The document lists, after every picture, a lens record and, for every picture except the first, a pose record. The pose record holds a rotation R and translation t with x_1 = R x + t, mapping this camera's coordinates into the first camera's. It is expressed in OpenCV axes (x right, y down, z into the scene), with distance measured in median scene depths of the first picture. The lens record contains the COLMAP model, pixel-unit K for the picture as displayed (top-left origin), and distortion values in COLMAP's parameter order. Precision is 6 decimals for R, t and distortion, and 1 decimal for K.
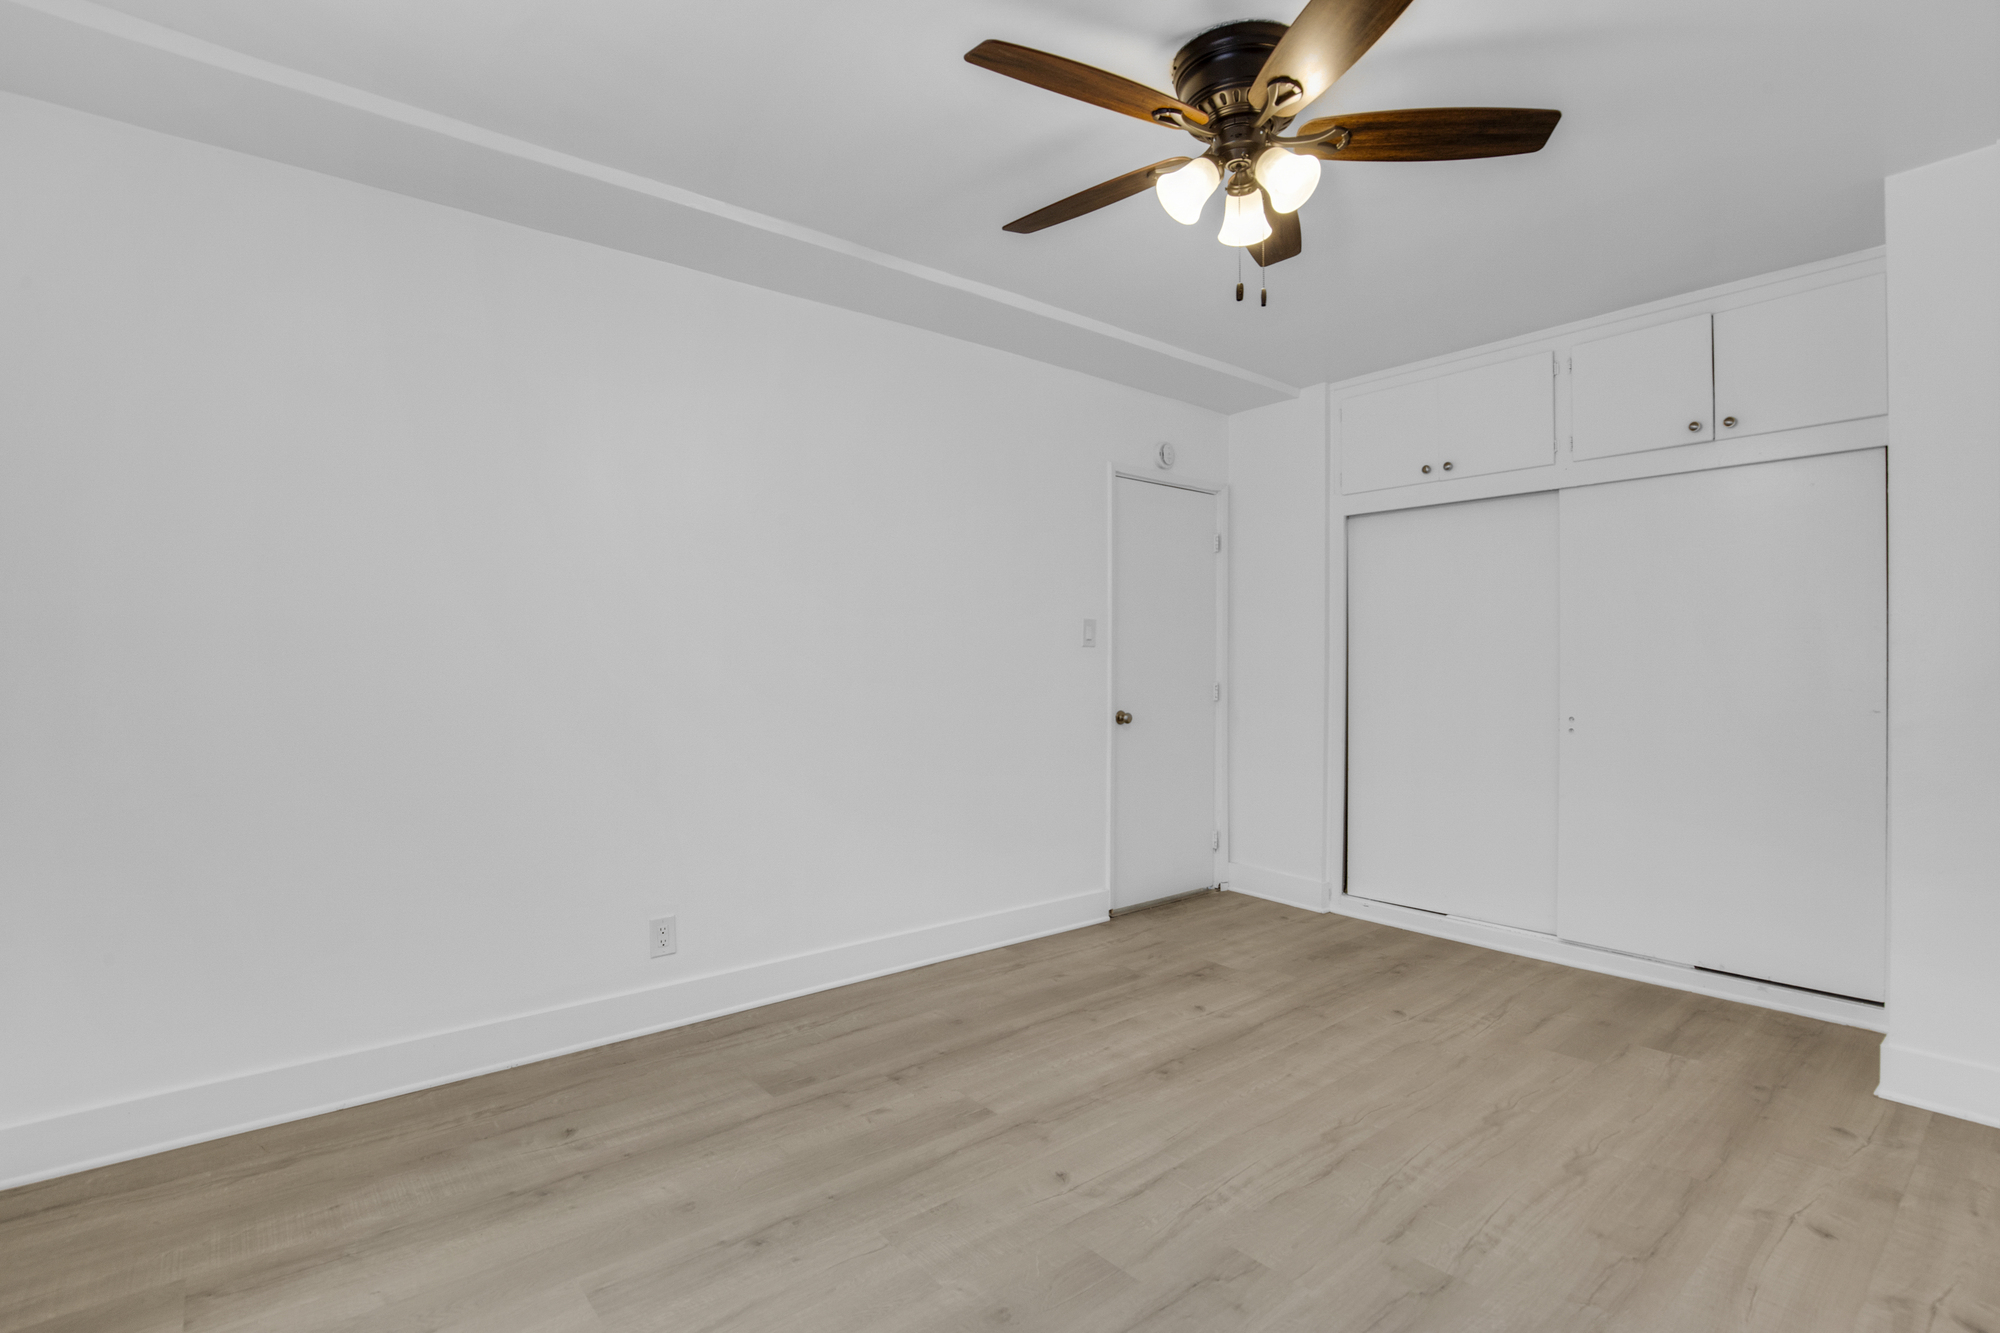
lens RADIAL K [[948.9, 0, 1001.3], [0, 948.9, 661.0], [0, 0, 1]] dist [-0.039015, 0.011301]
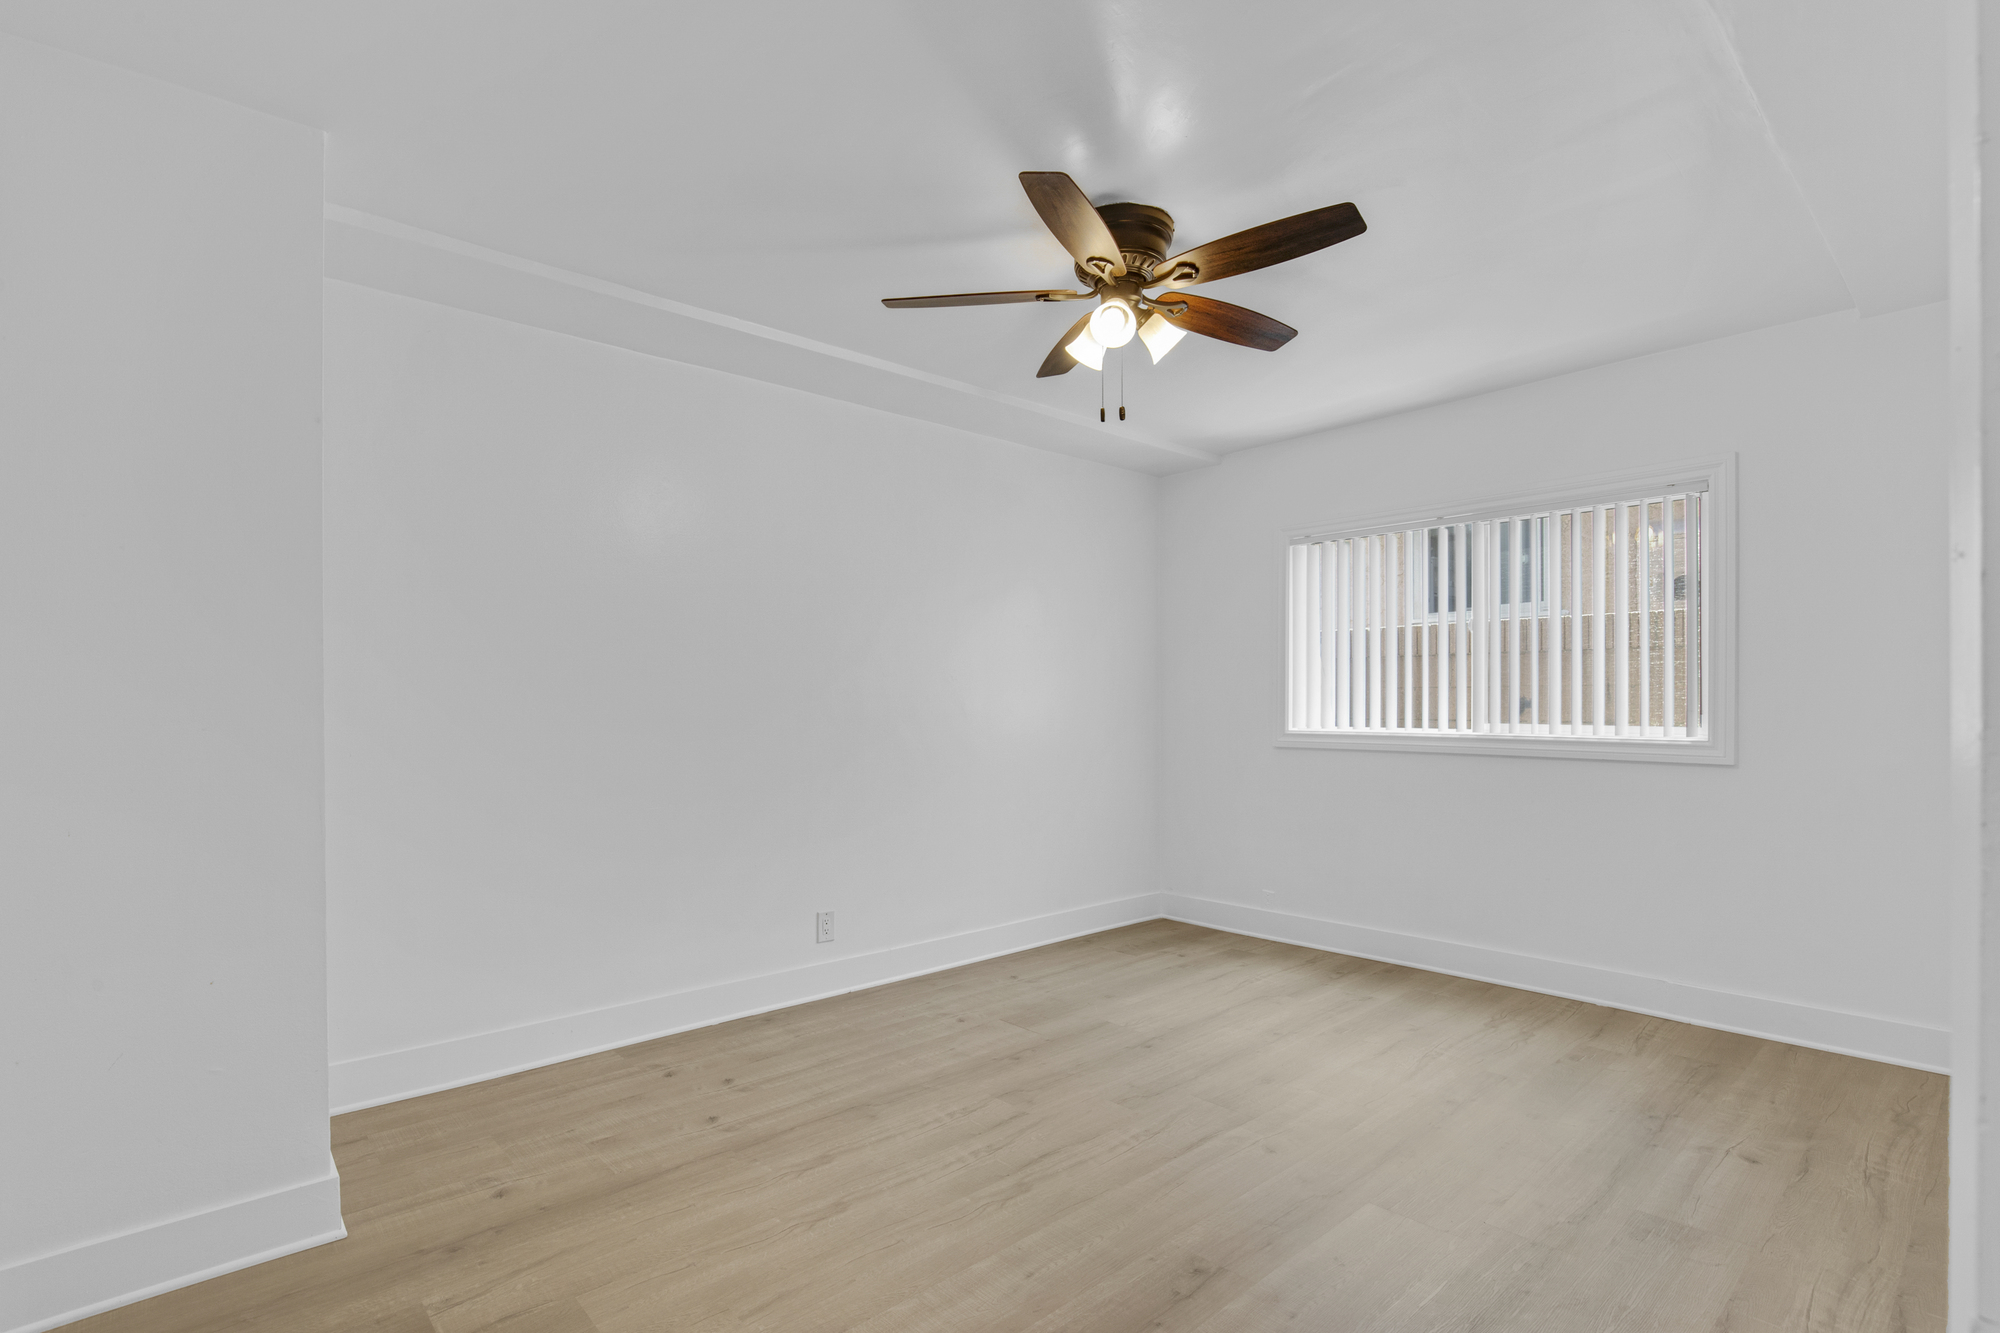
lens RADIAL K [[948.9, 0, 1001.3], [0, 948.9, 661.0], [0, 0, 1]] dist [-0.039015, 0.011301]
pose [[-0.999352, 0.005108, -0.035642, 0.432731], [0.006674, 0.999011, -0.043950, -0.012112], [0.035382, -0.044159, -0.998398, 2.155785]]
